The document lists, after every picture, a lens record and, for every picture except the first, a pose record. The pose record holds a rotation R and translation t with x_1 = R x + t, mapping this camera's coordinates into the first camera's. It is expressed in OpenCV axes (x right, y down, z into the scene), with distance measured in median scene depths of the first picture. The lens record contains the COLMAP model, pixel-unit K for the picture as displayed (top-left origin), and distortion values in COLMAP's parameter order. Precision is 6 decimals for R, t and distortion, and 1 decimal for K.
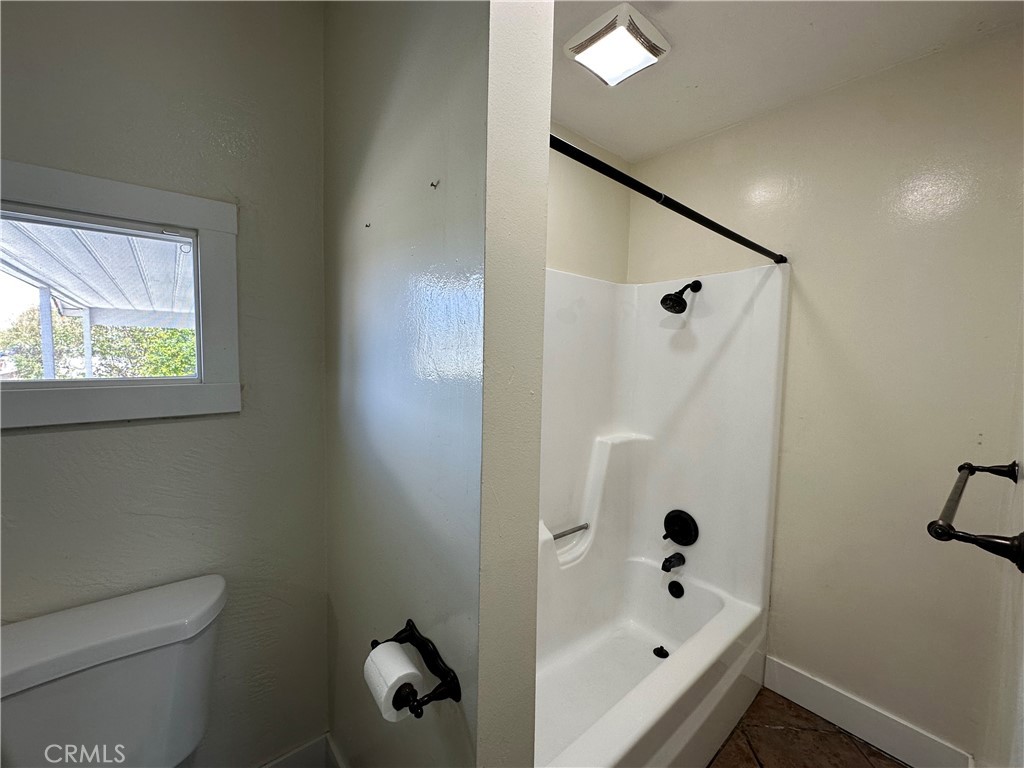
lens RADIAL K [[411.7, 0, 512.0], [0, 411.7, 384.0], [0, 0, 1]] dist [-0.001287, -0.000180]
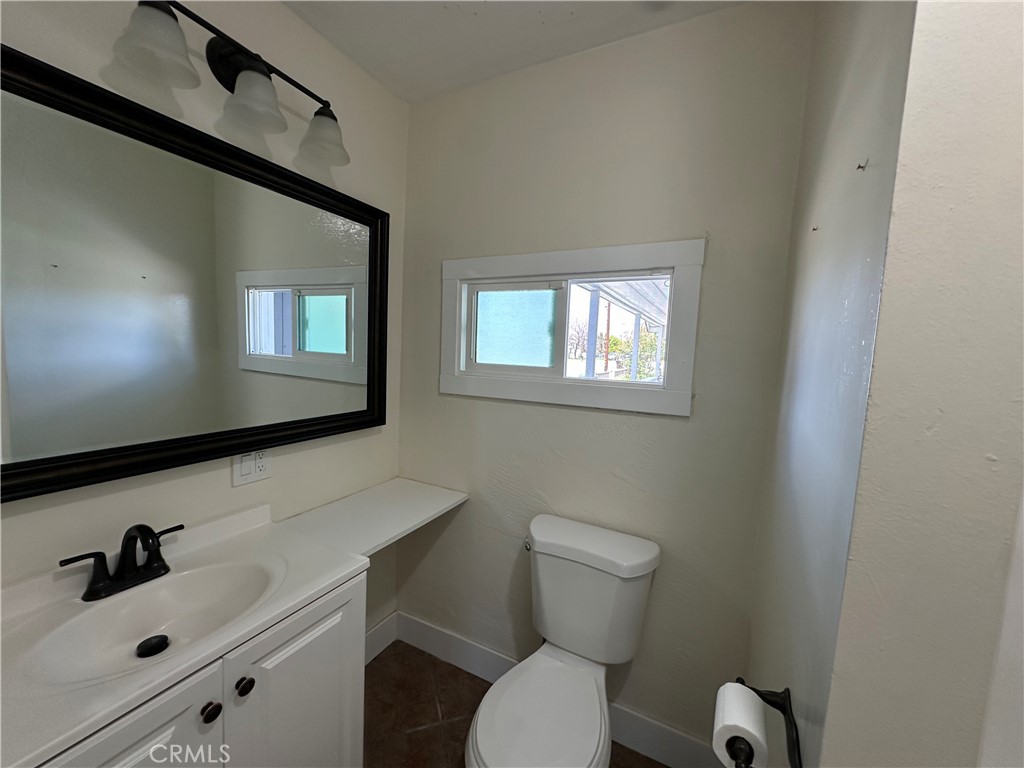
lens RADIAL K [[407.9, 0, 512.3], [0, 407.9, 384.7], [0, 0, 1]] dist [-0.000798, 0.000142]
pose [[0.394903, 0.084130, -0.914863, 0.207605], [-0.100634, 0.993768, 0.047947, -0.029096], [0.913195, 0.073132, 0.400908, 0.078228]]
